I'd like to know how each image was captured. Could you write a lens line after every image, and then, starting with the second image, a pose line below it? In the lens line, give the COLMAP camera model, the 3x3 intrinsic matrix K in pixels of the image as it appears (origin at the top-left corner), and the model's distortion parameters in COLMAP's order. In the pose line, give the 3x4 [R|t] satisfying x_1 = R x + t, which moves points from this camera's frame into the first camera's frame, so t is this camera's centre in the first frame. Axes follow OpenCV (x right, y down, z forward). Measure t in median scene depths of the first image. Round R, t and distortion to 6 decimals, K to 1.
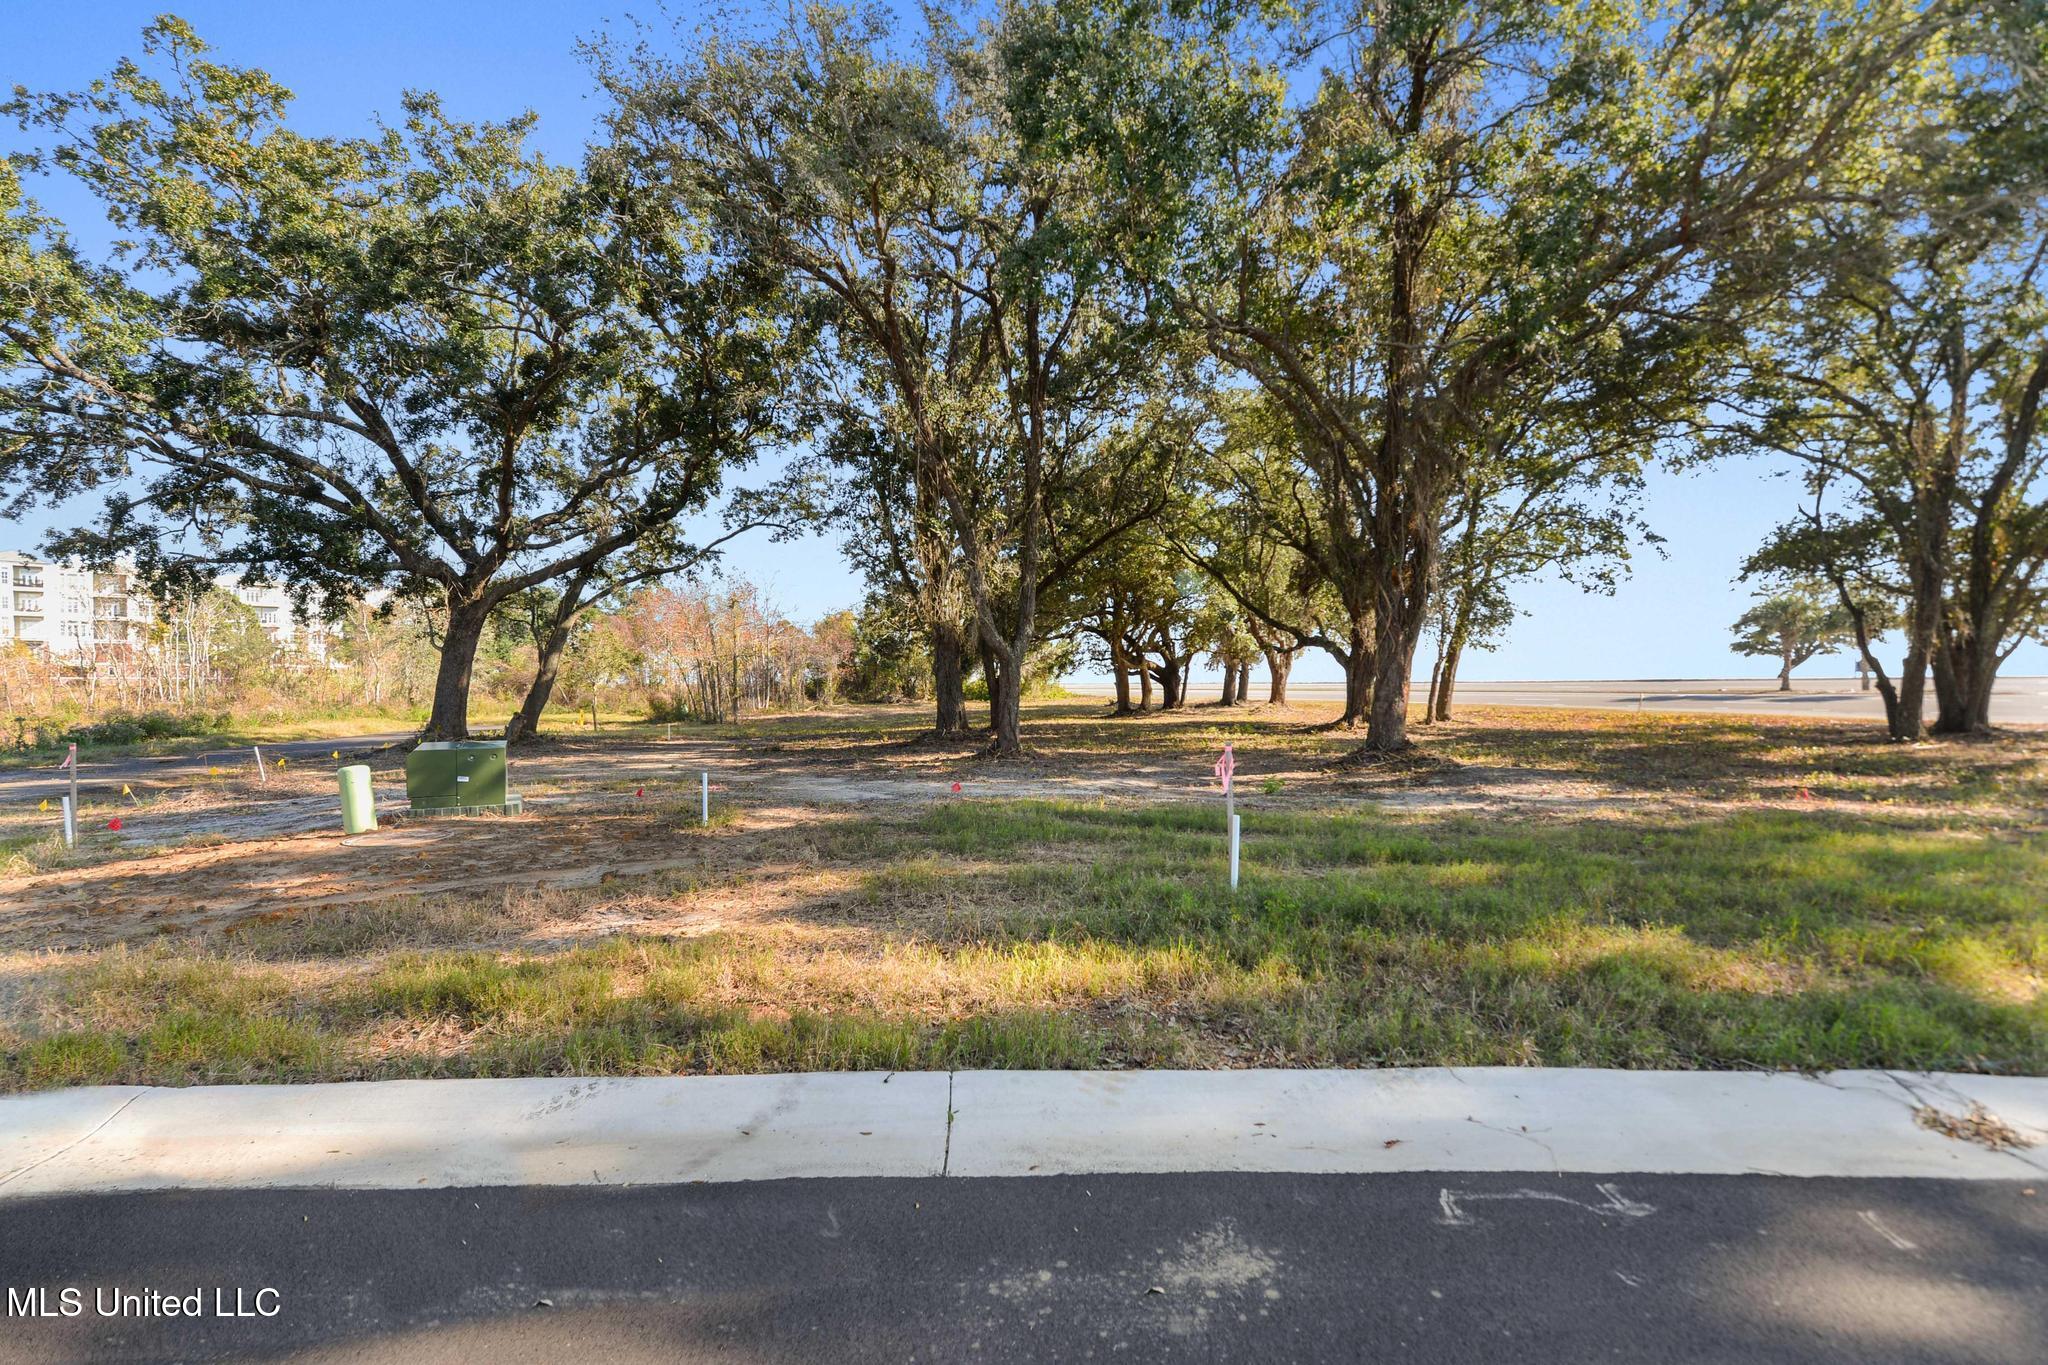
lens RADIAL K [[942.2, 0, 1021.1], [0, 942.2, 680.5], [0, 0, 1]] dist [-0.000299, 0.000092]
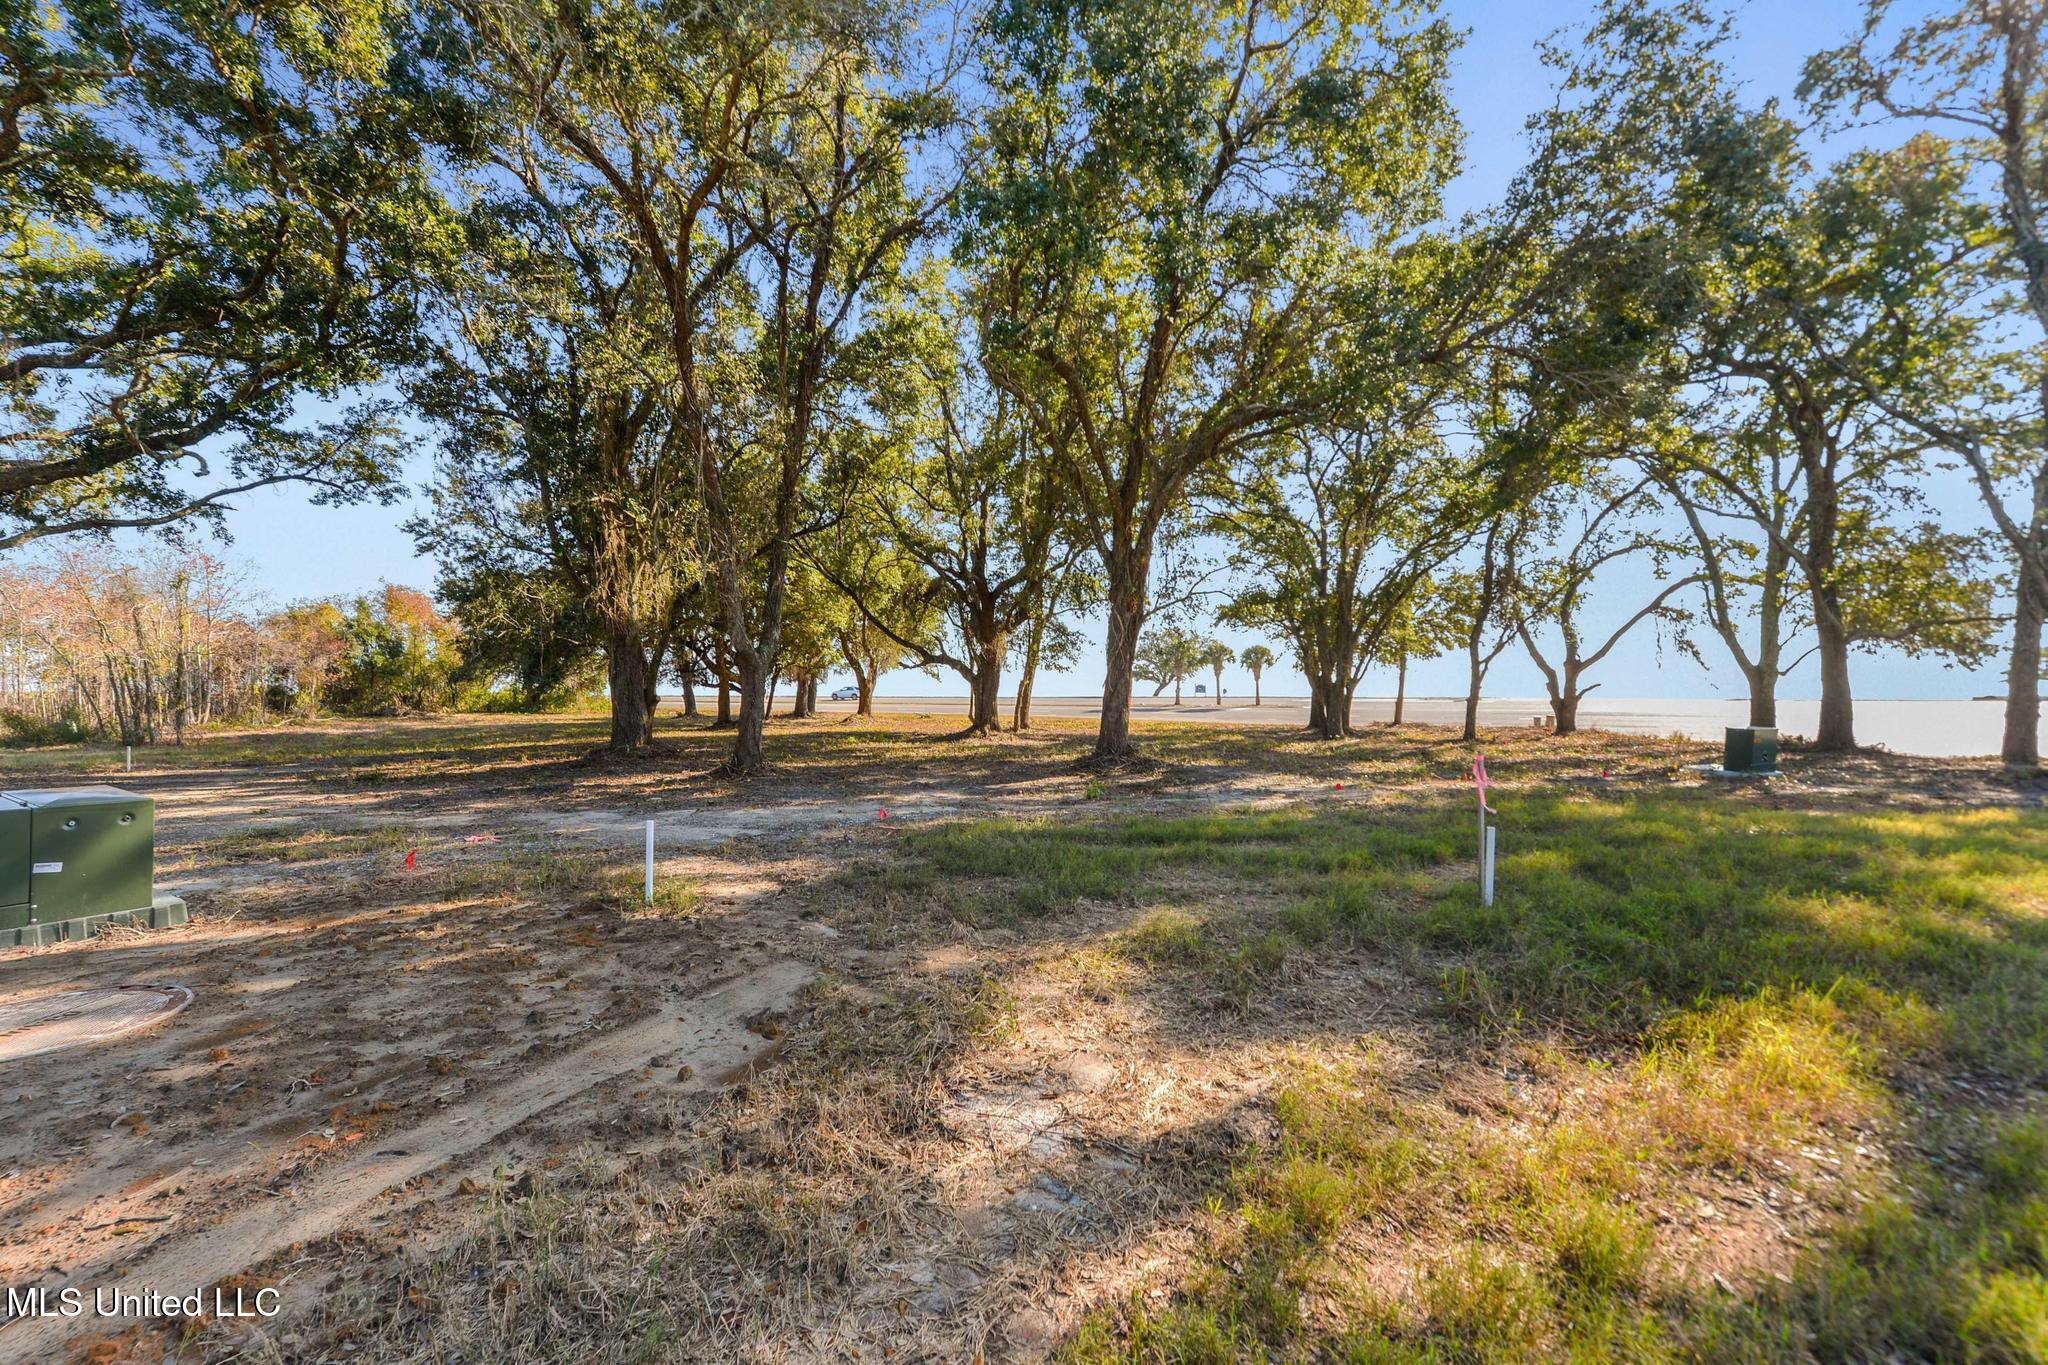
lens RADIAL K [[823.0, 0, 1025.2], [0, 823.0, 695.8], [0, 0, 1]] dist [0.000071, -0.000040]
pose [[0.835757, 0.009030, 0.549026, -0.149667], [-0.009084, 0.999955, -0.002617, 0.004084], [-0.549025, -0.002800, 0.835801, 0.133552]]
